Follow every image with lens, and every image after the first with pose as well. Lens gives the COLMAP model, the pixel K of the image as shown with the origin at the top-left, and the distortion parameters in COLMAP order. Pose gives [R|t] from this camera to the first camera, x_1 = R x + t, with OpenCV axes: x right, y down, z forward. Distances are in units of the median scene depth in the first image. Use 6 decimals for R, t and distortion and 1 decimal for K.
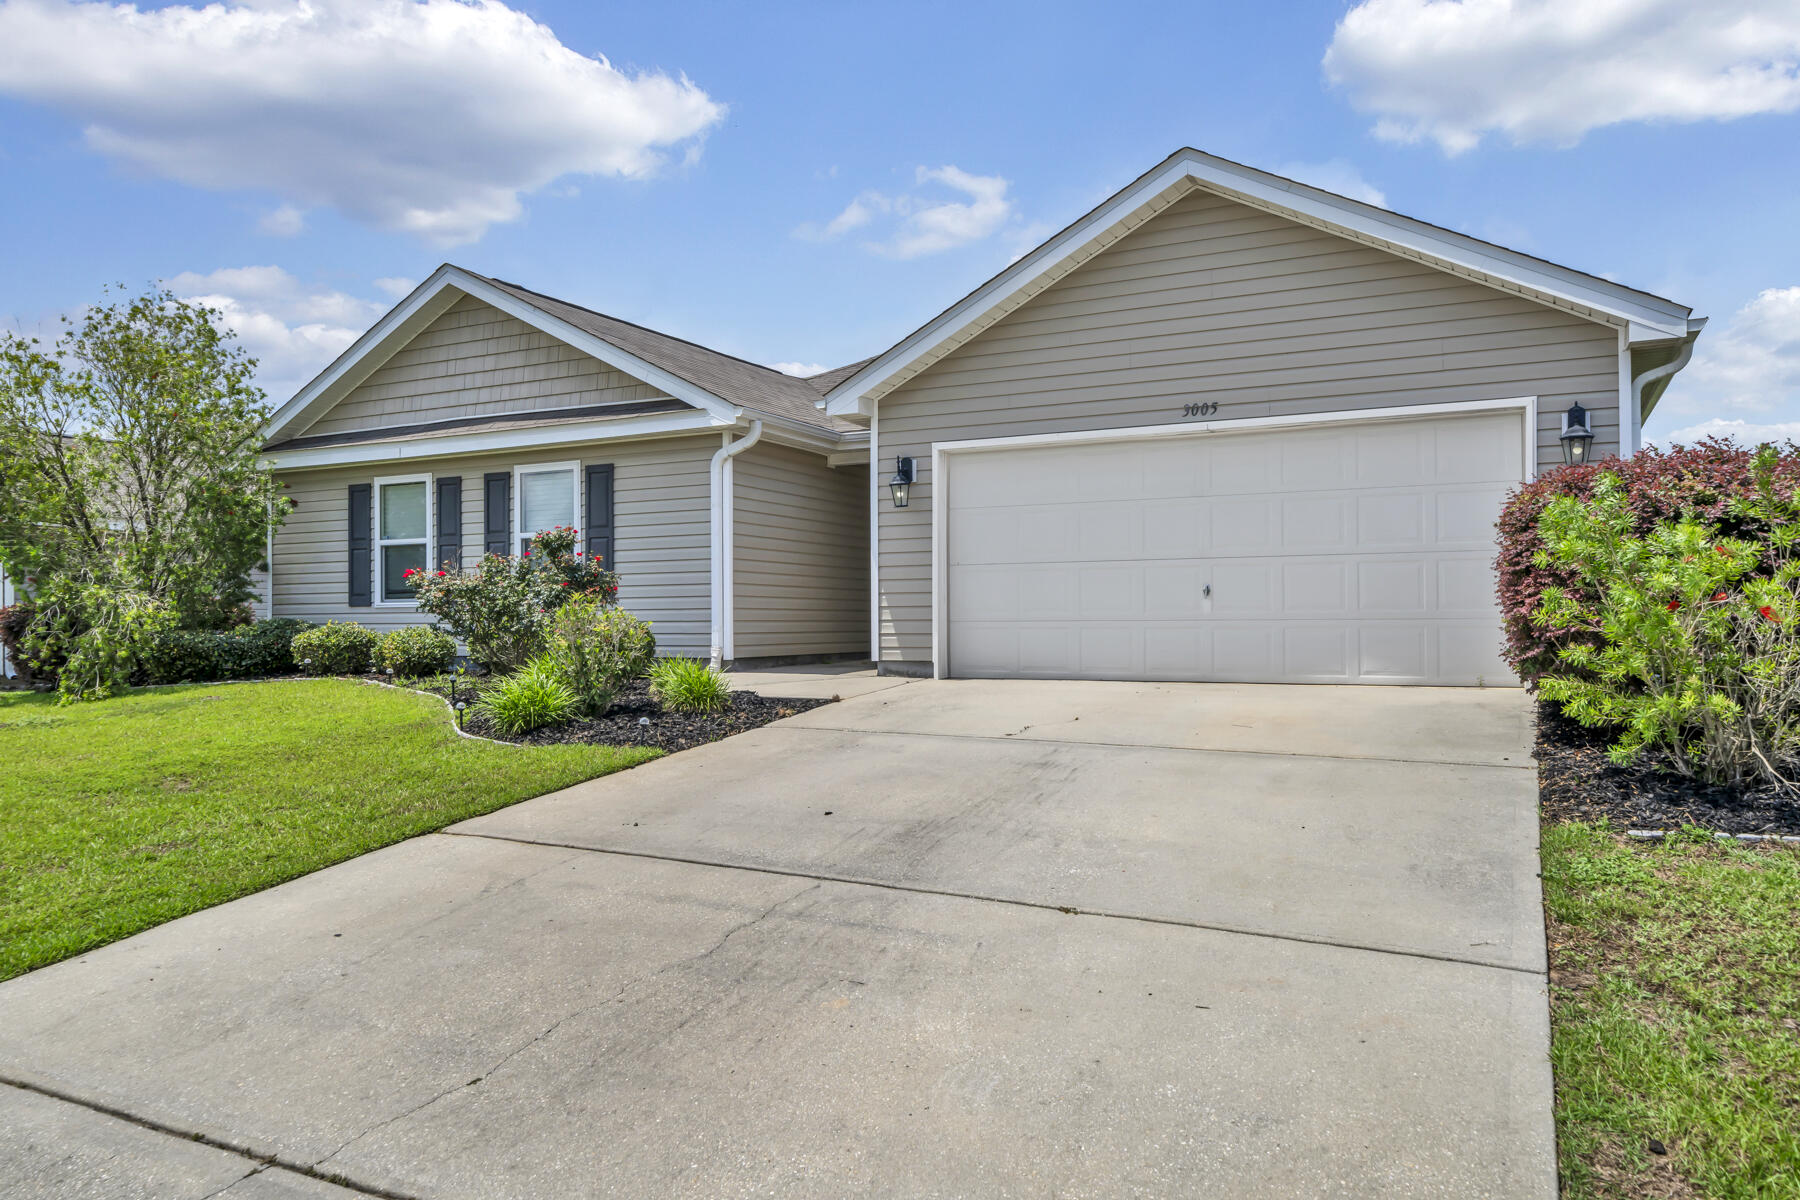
lens RADIAL K [[1220.4, 0, 900.5], [0, 1220.4, 601.2], [0, 0, 1]] dist [-0.005755, 0.000746]
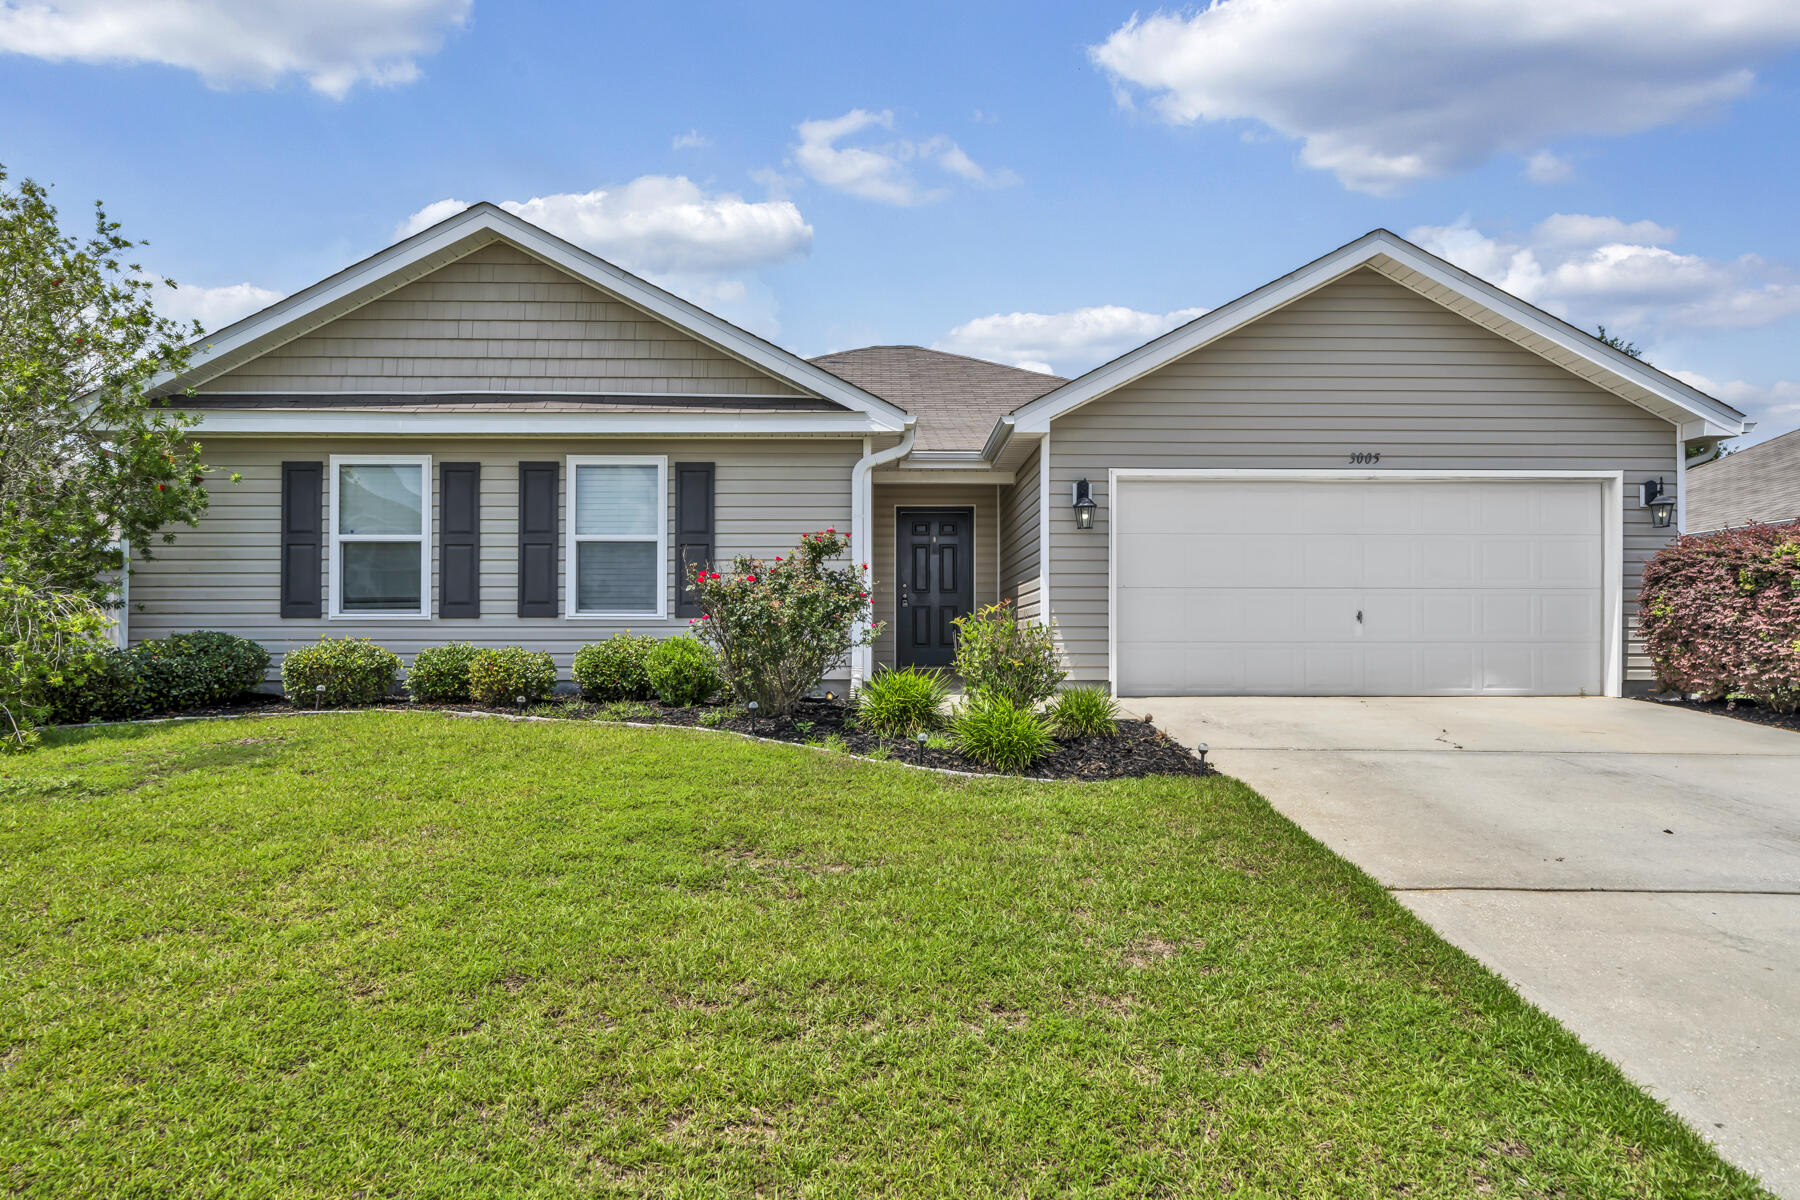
lens RADIAL K [[1068.8, 0, 899.9], [0, 1068.8, 617.0], [0, 0, 1]] dist [-0.001019, 0.000932]
pose [[0.887203, 0.016830, 0.461072, -0.472185], [-0.013377, 0.999853, -0.010756, 0.006773], [-0.461185, 0.003374, 0.887298, 0.243233]]
